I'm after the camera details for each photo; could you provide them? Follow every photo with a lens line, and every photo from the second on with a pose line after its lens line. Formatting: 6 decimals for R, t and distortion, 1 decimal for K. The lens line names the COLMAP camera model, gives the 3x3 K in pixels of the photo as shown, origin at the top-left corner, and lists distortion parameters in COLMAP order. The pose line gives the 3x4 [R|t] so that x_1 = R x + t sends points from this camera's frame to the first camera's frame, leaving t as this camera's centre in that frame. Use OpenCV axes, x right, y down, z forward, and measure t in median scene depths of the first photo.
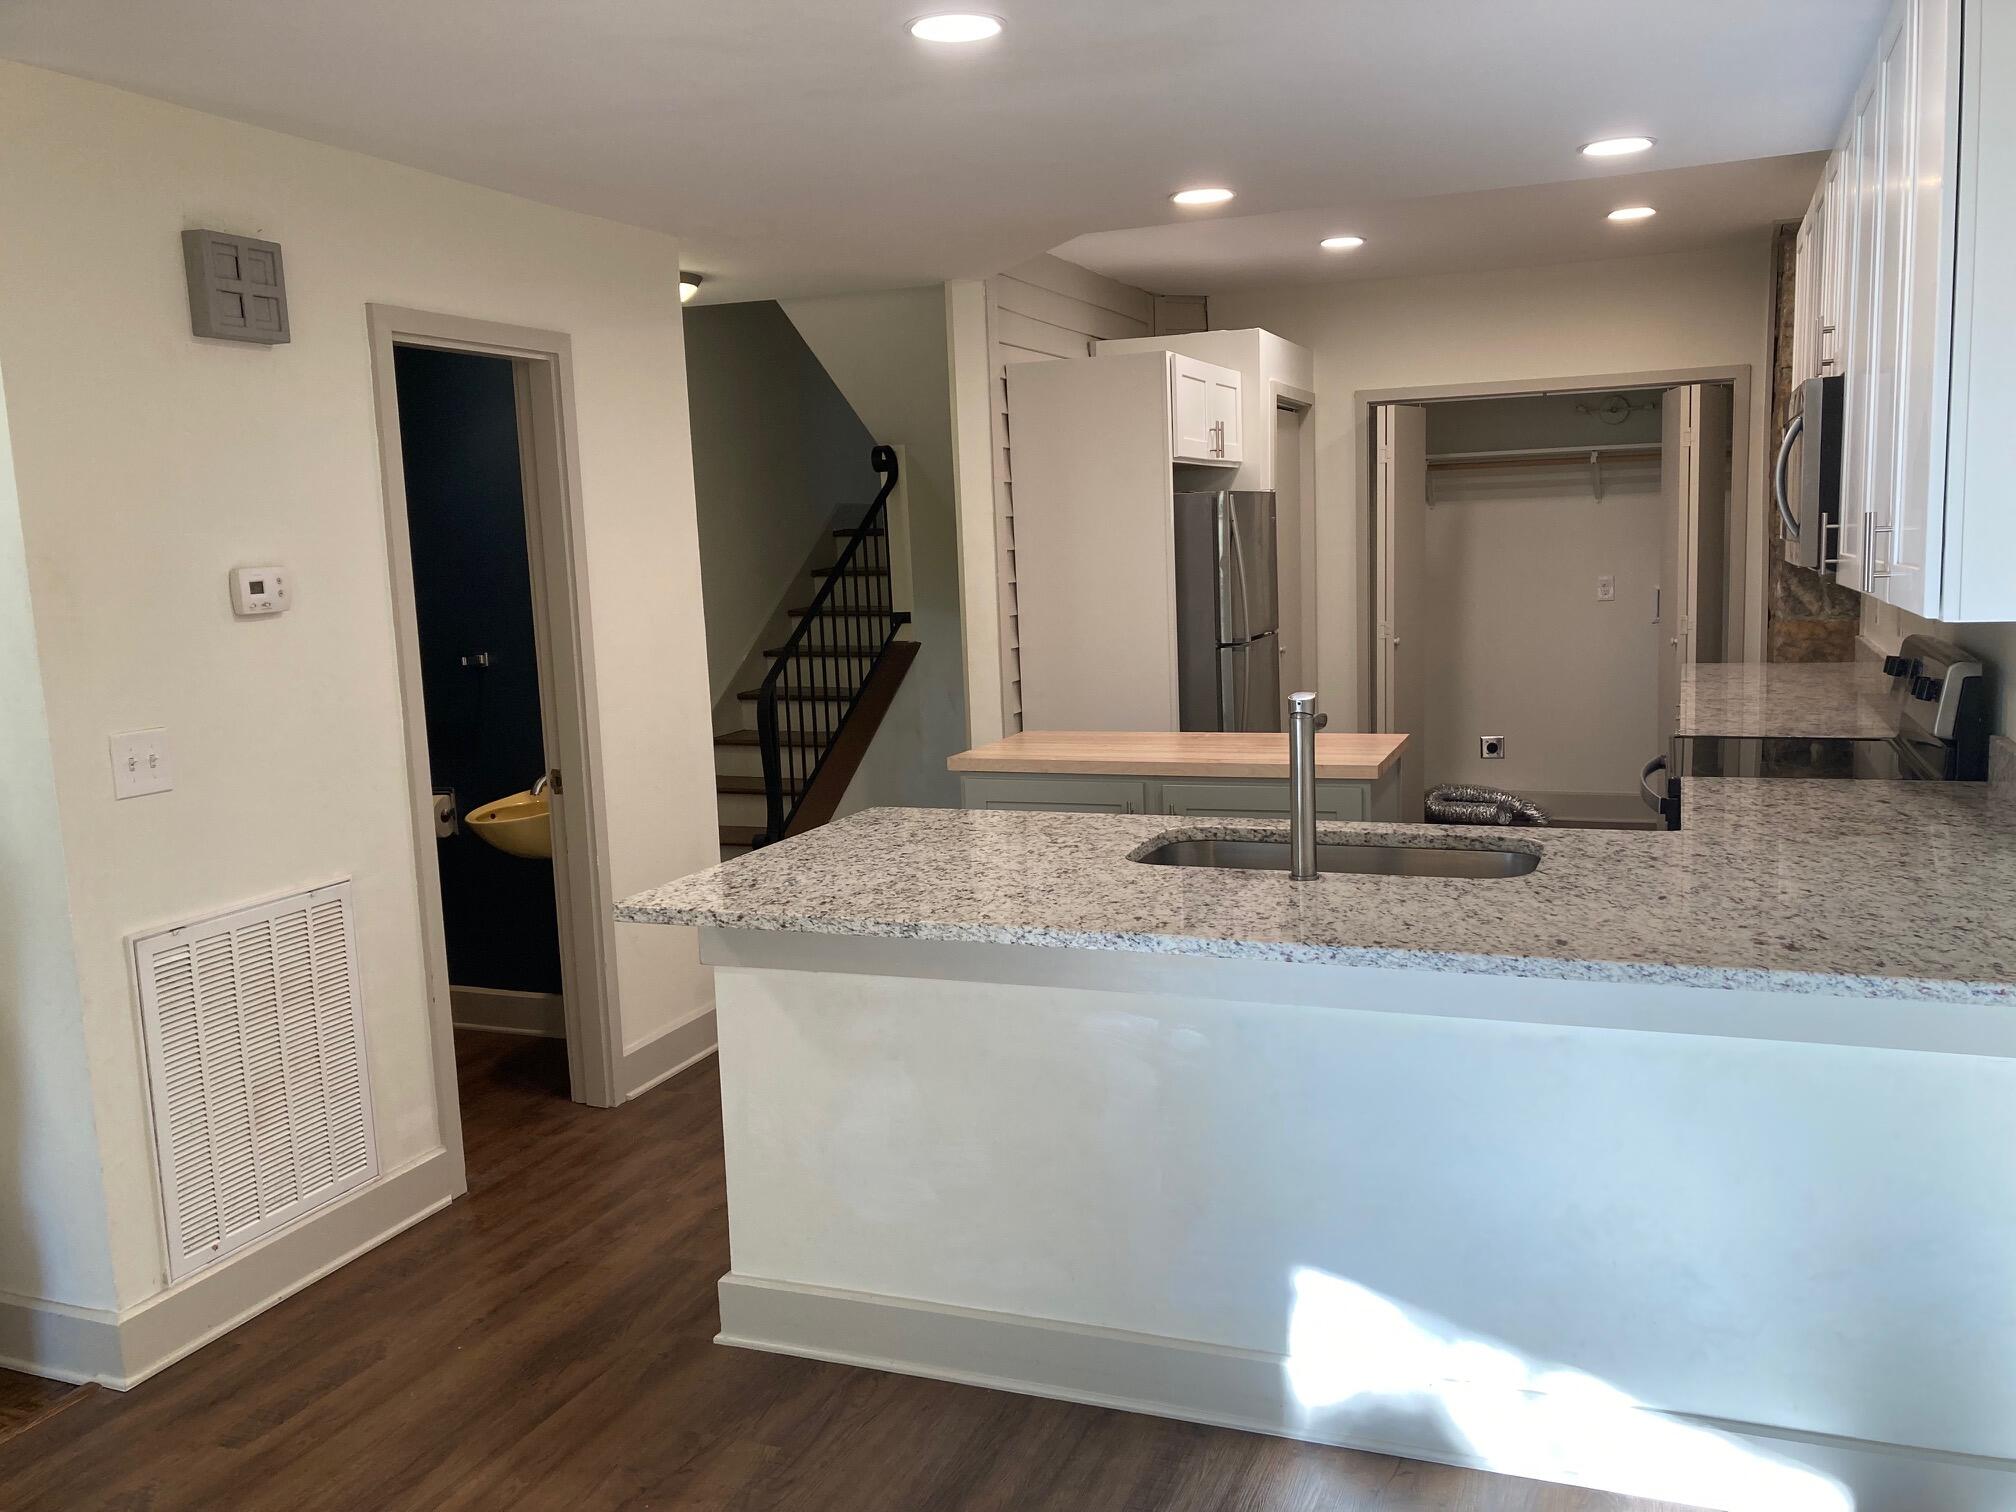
lens RADIAL K [[1626.8, 0, 998.3], [0, 1626.8, 767.3], [0, 0, 1]] dist [0.007374, 0.003132]
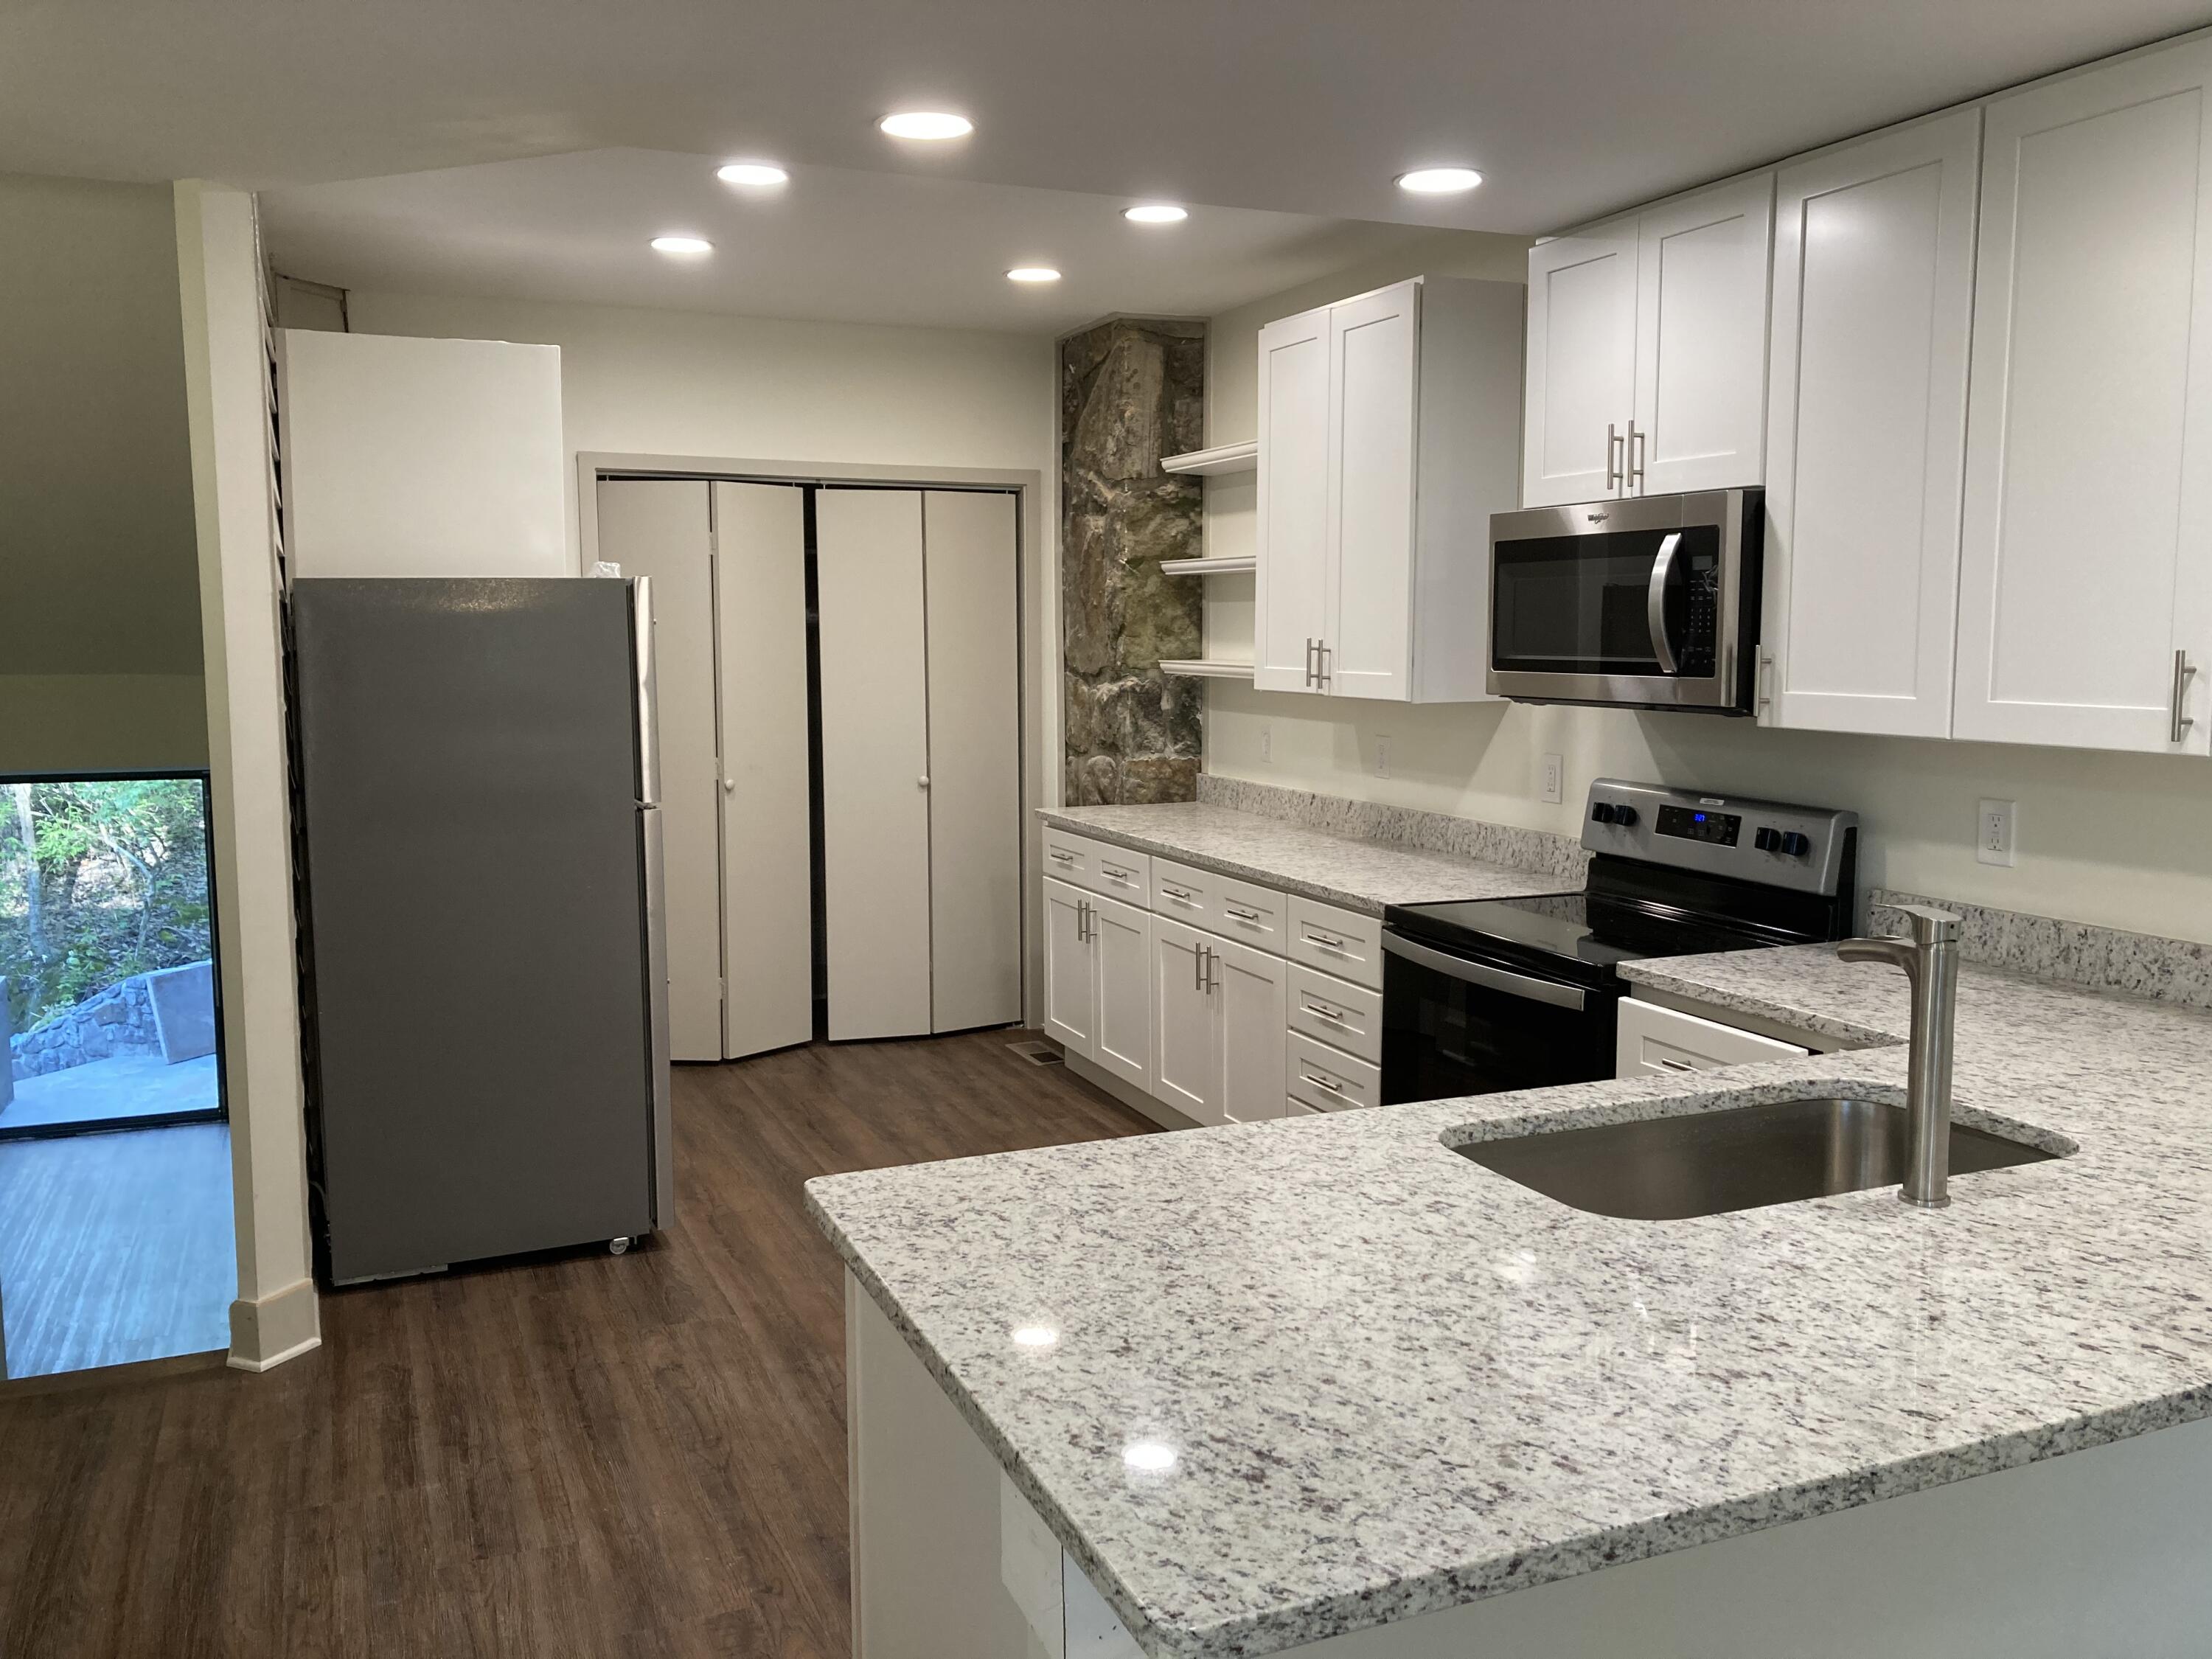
lens RADIAL K [[1785.0, 0, 1106.0], [0, 1785.0, 817.3], [0, 0, 1]] dist [0.007374, 0.003132]
pose [[0.720043, -0.036143, 0.692987, -0.412539], [0.070626, 0.997274, -0.021369, -0.070827], [-0.690326, 0.064329, 0.720633, 0.566063]]
